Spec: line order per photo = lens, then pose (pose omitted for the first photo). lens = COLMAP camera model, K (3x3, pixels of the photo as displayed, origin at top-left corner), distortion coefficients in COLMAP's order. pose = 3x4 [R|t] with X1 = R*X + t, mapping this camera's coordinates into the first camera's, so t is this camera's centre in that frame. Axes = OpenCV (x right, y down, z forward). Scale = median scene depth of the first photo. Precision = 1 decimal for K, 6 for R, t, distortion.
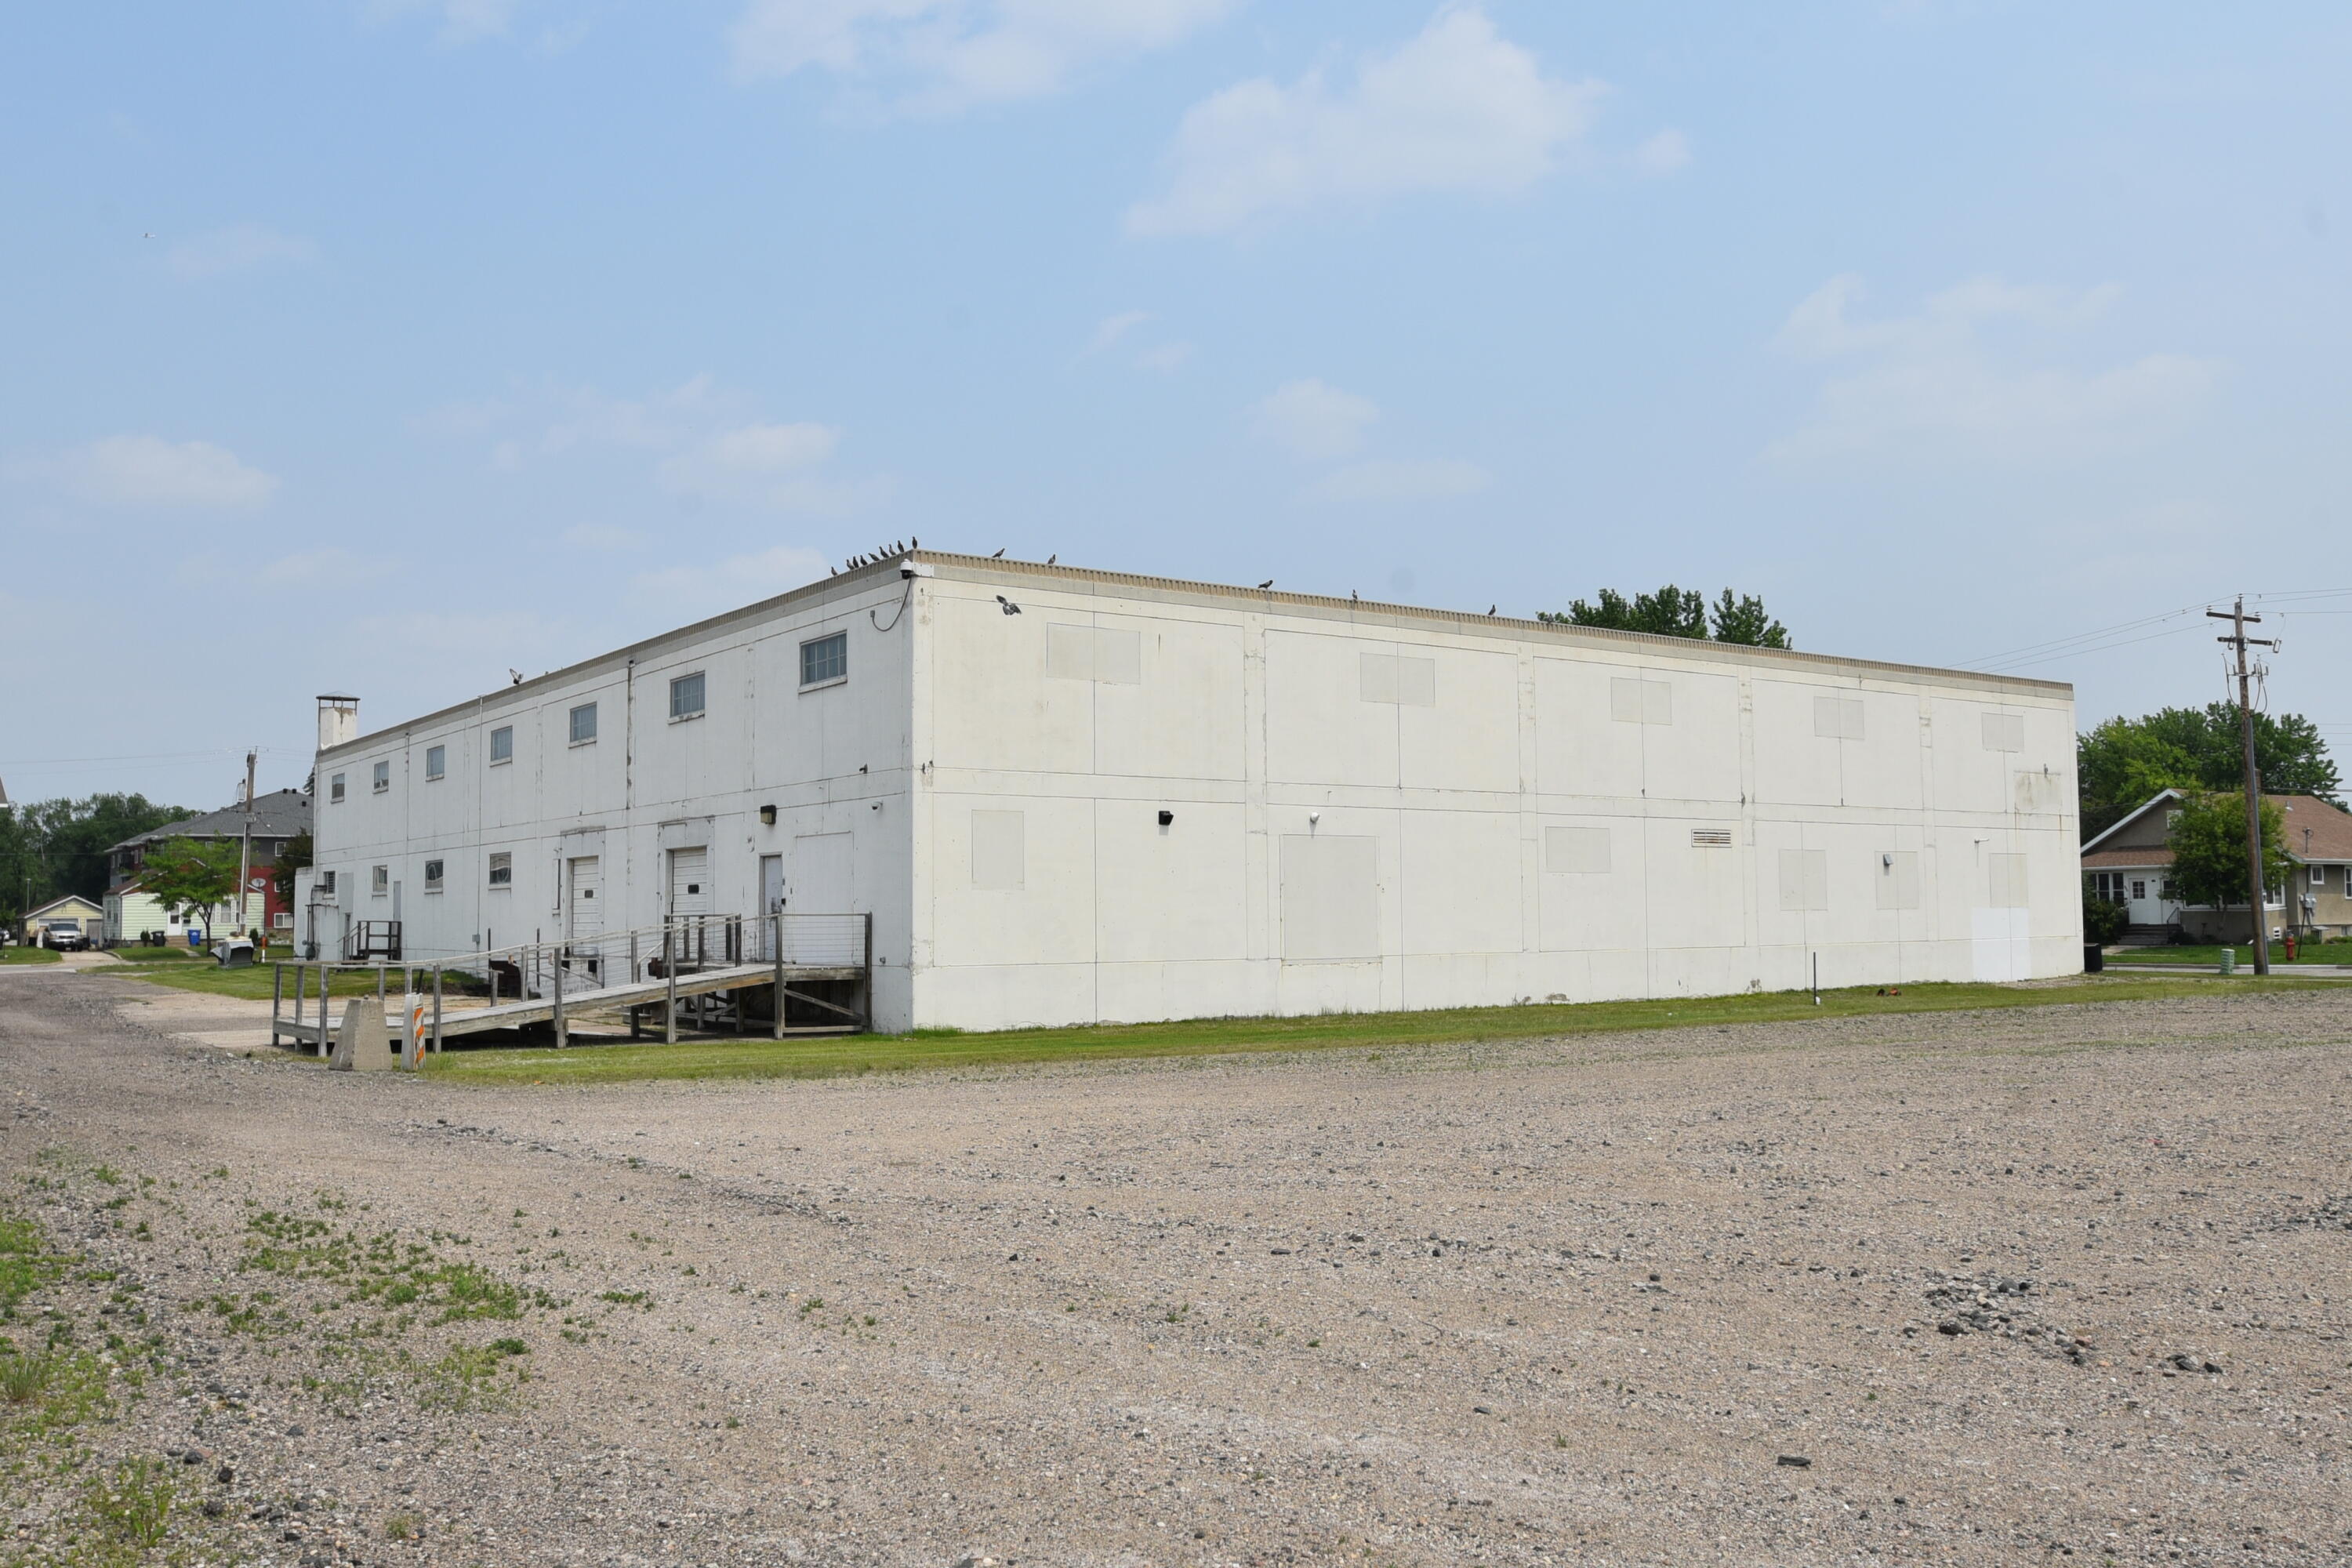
lens RADIAL K [[1900.4, 0, 1176.1], [0, 1900.4, 784.2], [0, 0, 1]] dist [-0.008186, -0.003097]
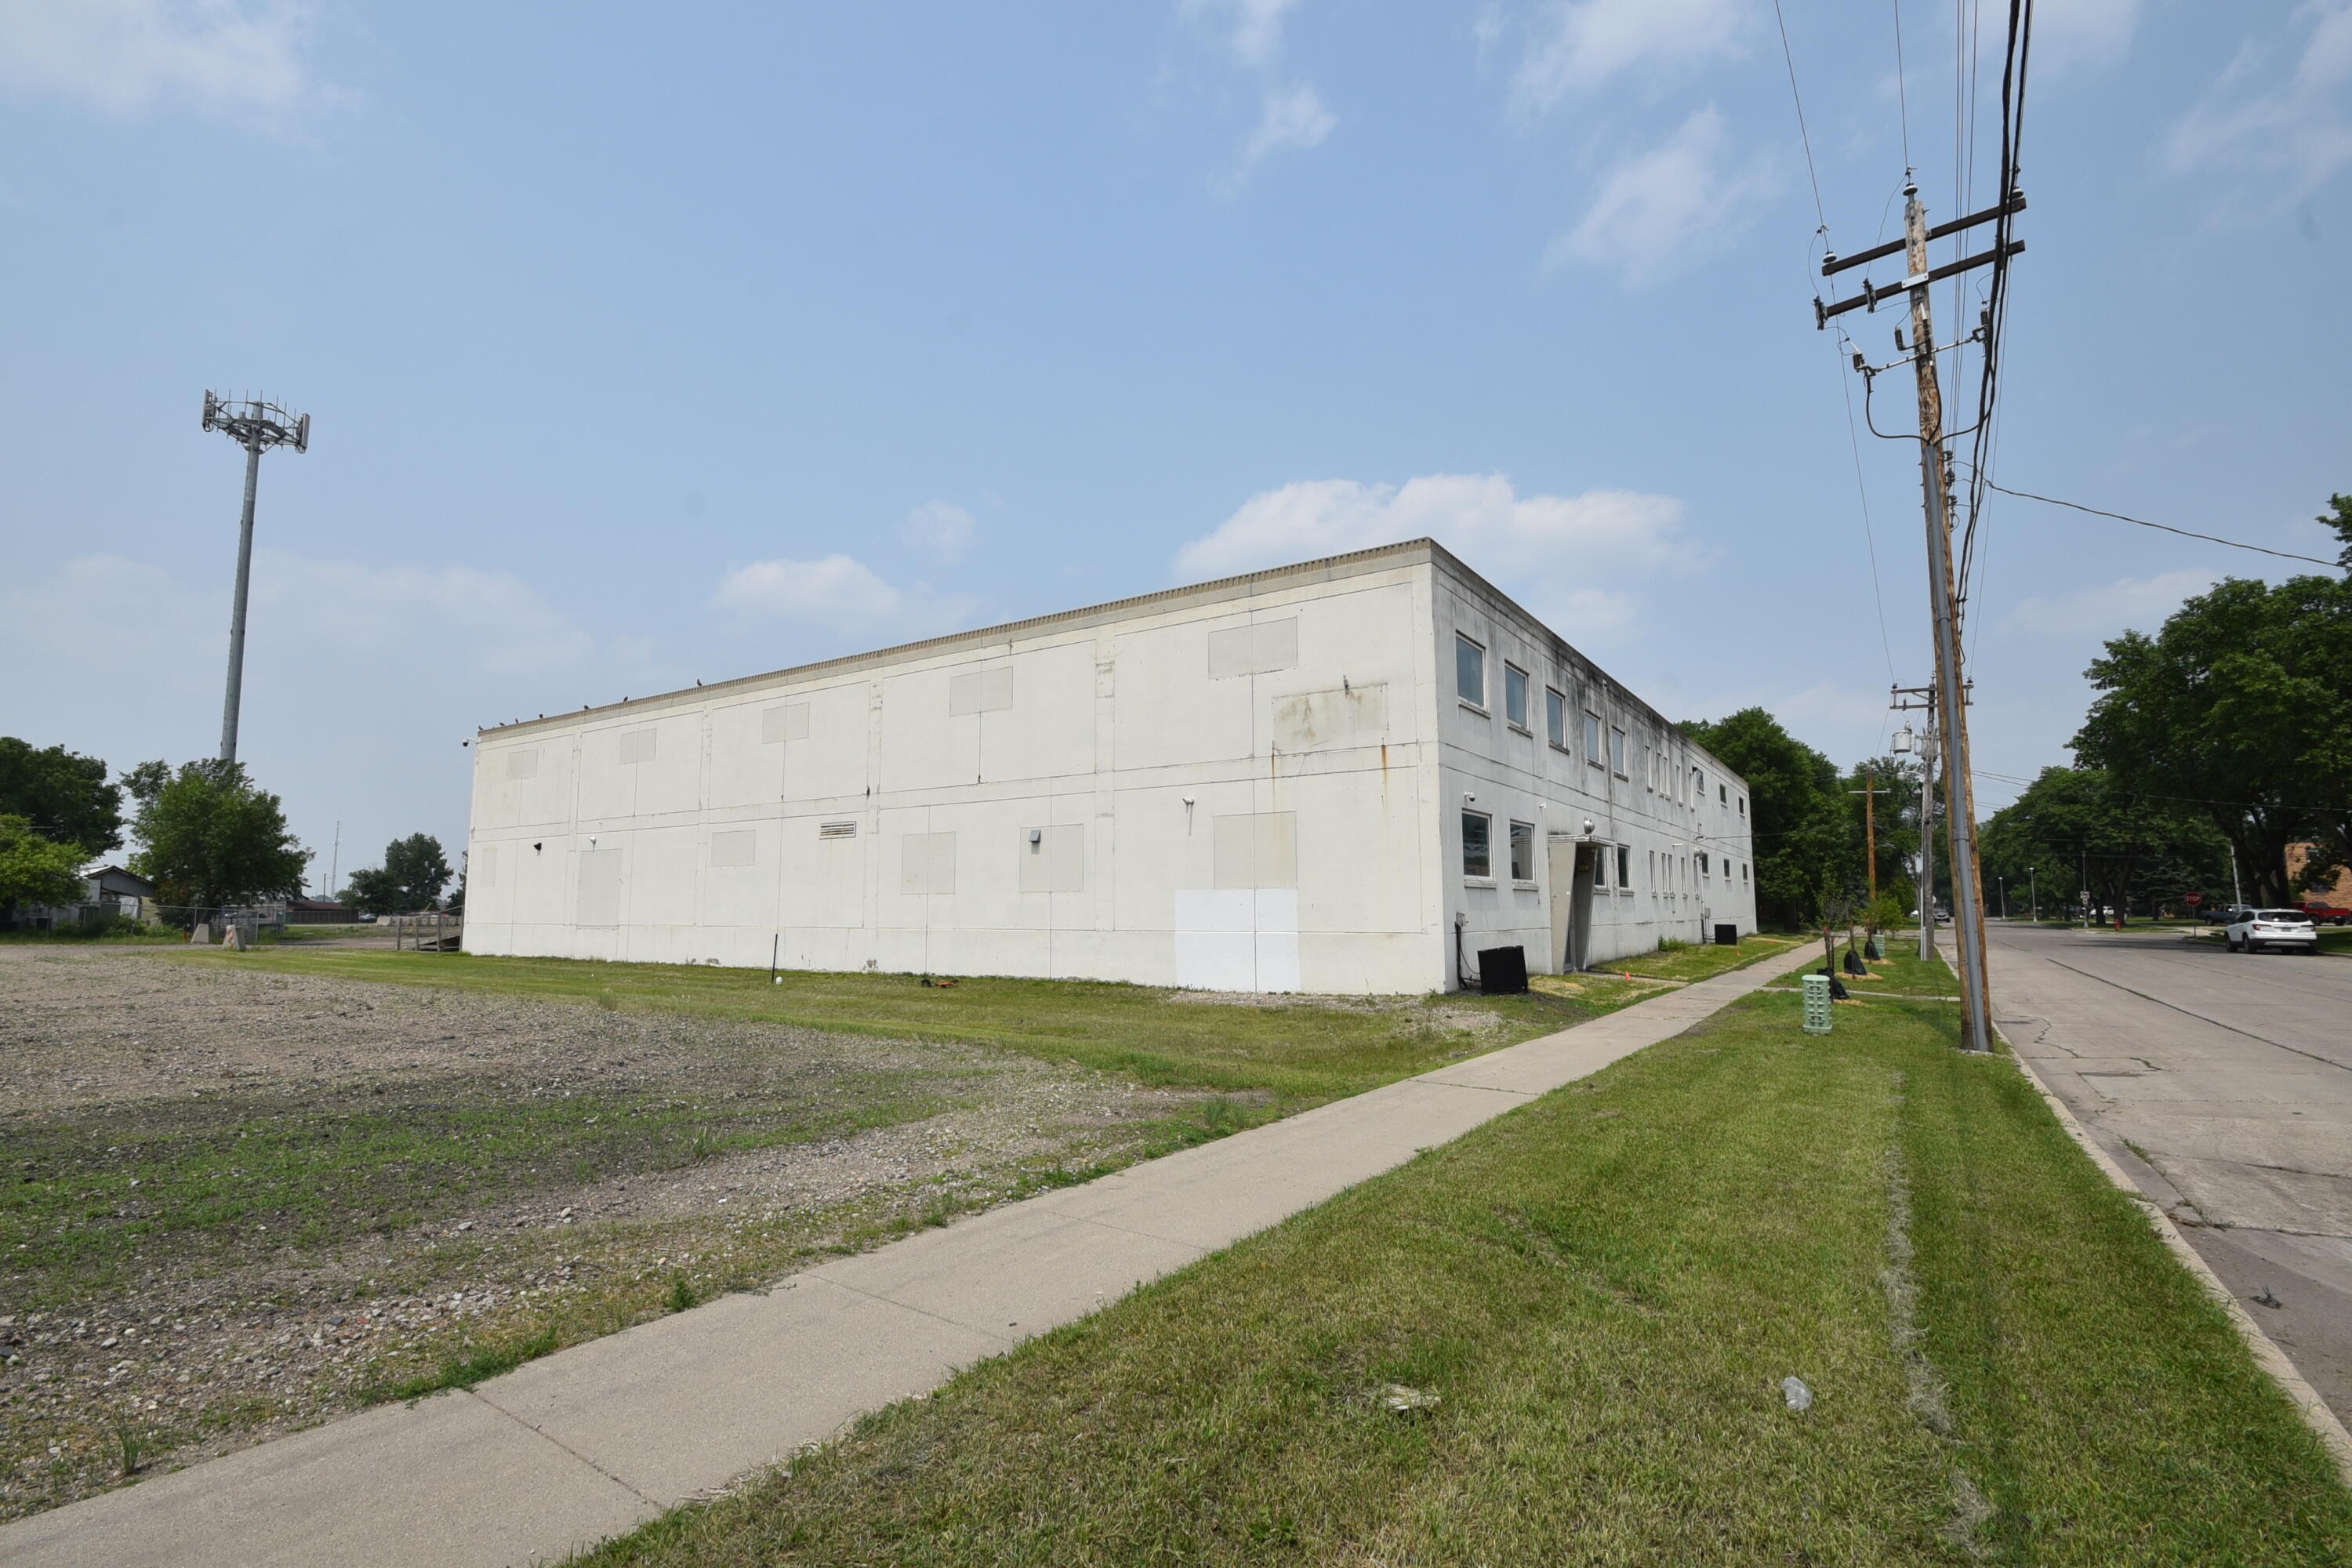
lens RADIAL K [[1075.3, 0, 1174.4], [0, 1075.3, 788.1], [0, 0, 1]] dist [0.002065, 0.000052]
pose [[0.341200, -0.099158, -0.934746, 0.891589], [0.061514, 0.994644, -0.083059, 0.064738], [0.937976, -0.029160, 0.345472, 0.912414]]
